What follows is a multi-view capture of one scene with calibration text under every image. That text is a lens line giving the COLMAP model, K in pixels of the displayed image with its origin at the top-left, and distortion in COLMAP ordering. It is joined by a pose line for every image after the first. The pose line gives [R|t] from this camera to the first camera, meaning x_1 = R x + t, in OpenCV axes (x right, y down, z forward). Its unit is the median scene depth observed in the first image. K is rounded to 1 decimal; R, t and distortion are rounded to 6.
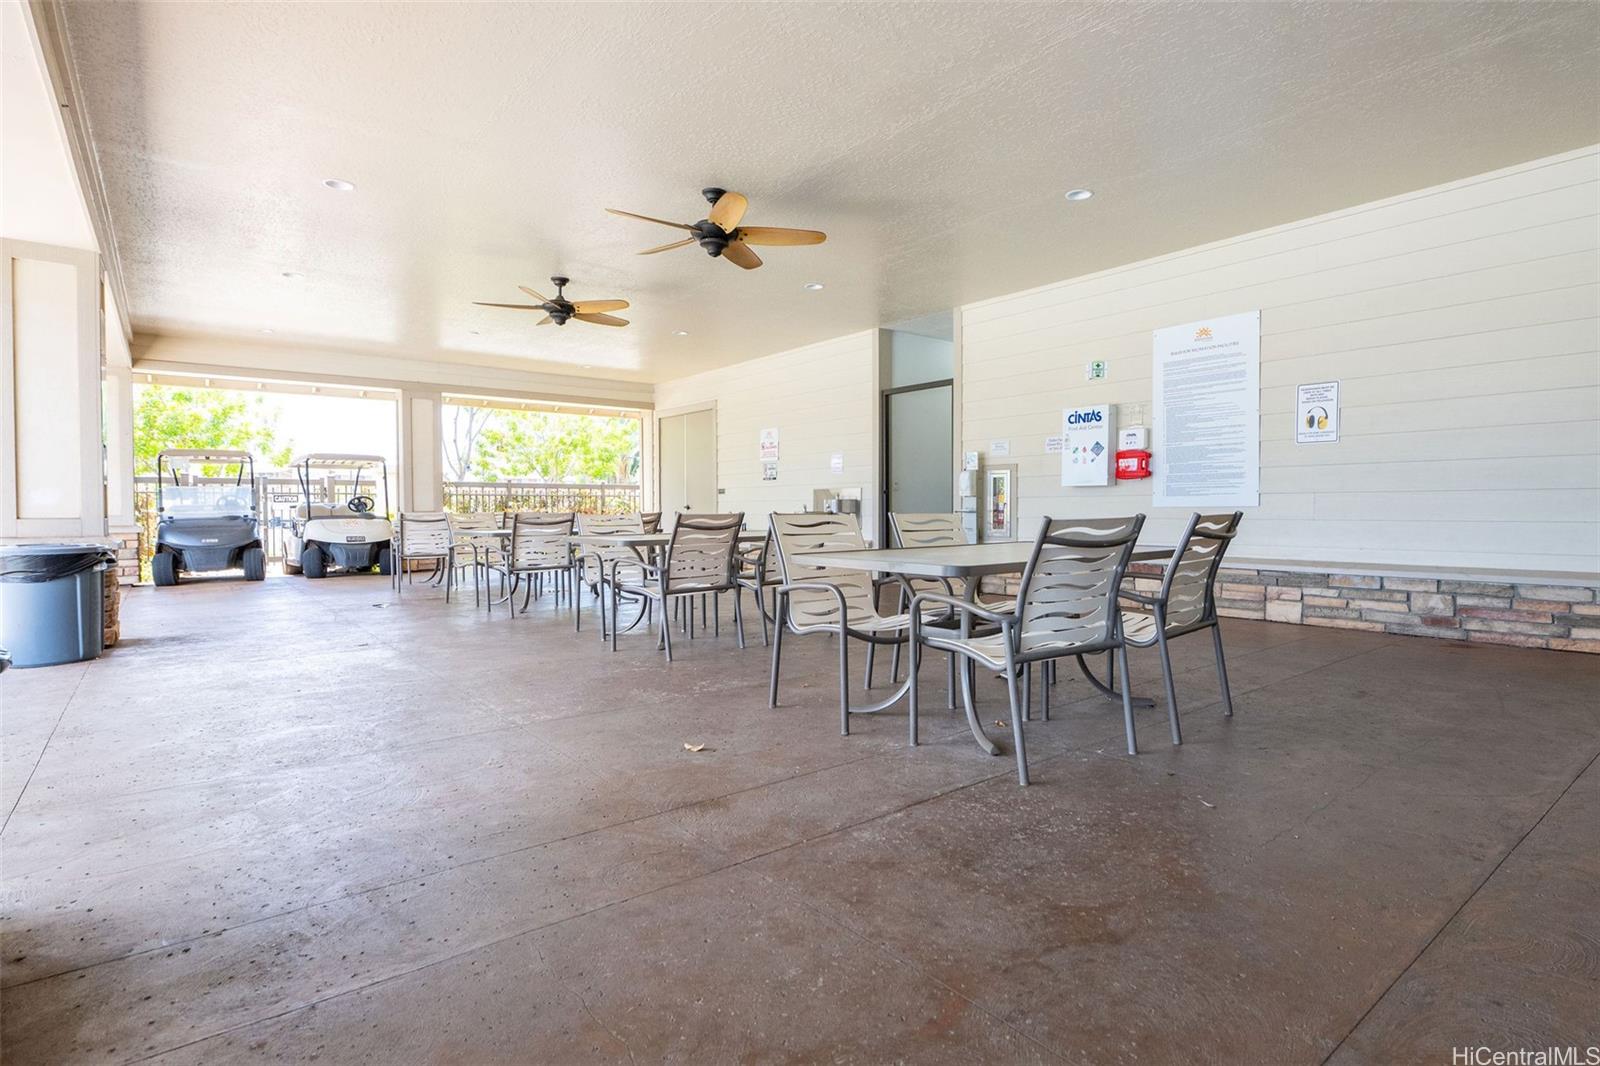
lens RADIAL K [[795.2, 0, 800.0], [0, 795.2, 533.0], [0, 0, 1]] dist [-0.001252, -0.000170]
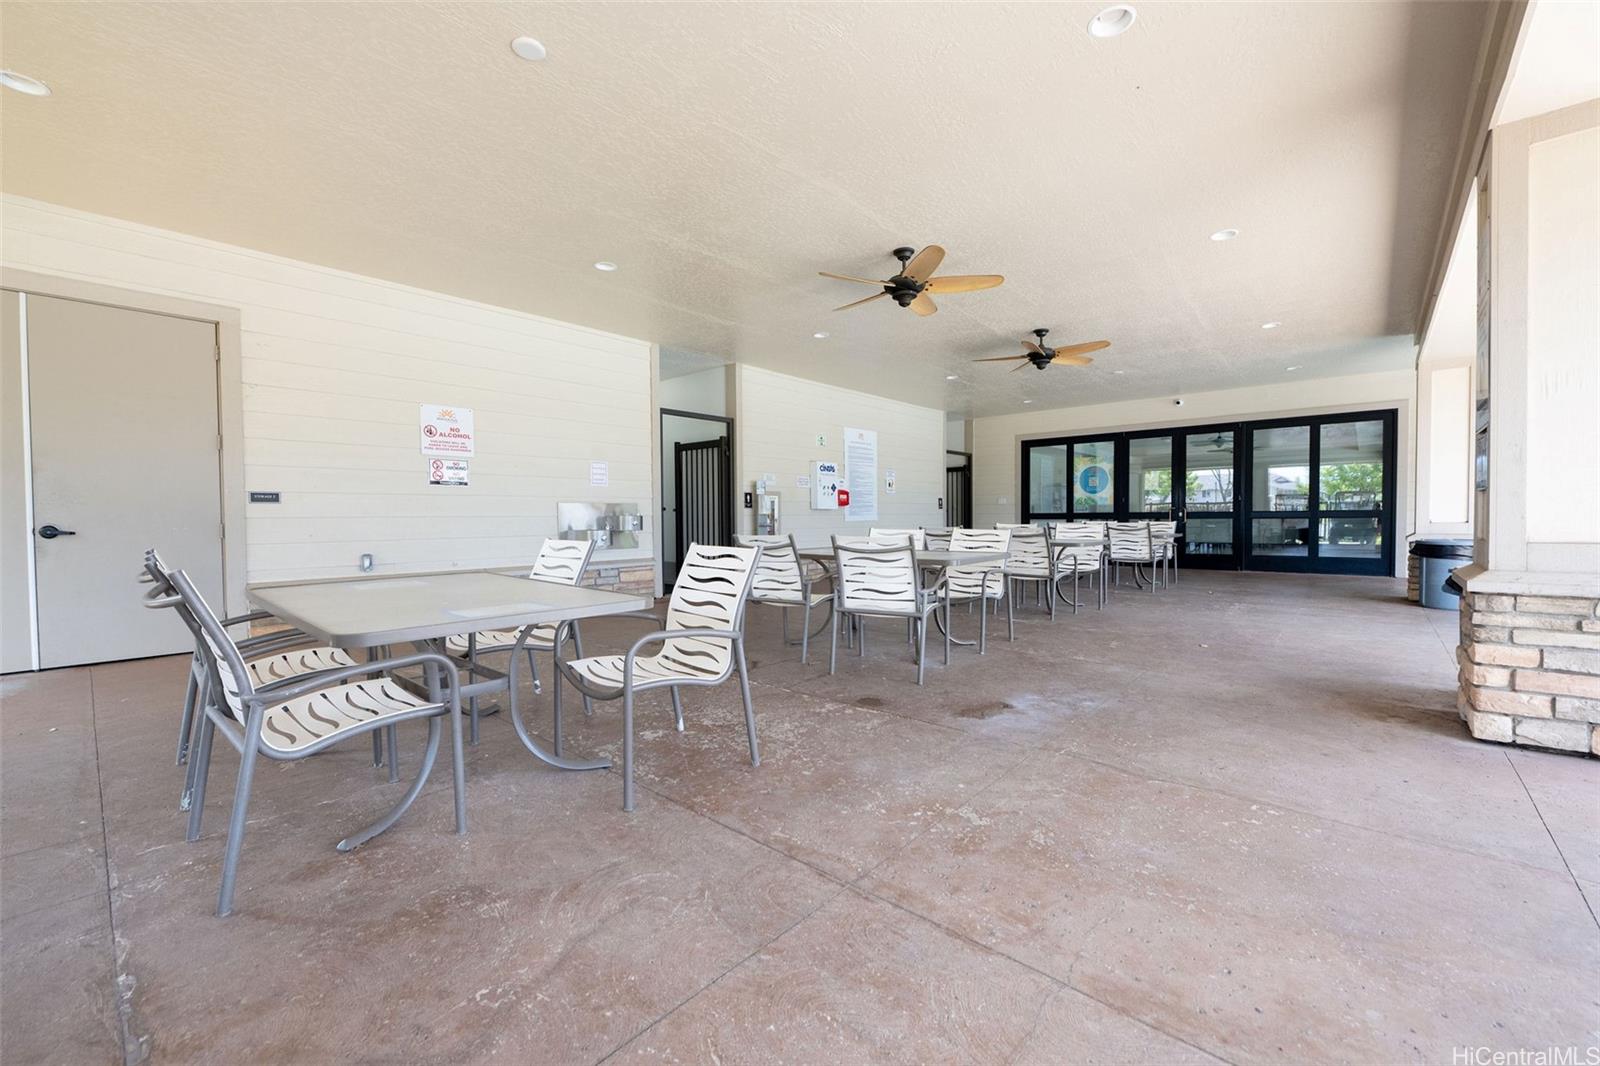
lens RADIAL K [[646.2, 0, 800.0], [0, 646.2, 533.0], [0, 0, 1]] dist [-0.008732, -0.000240]
pose [[-0.174133, -0.022812, 0.984458, -1.003205], [0.037480, 0.998854, 0.029775, -0.052159], [-0.984009, 0.042082, -0.173079, 1.319999]]
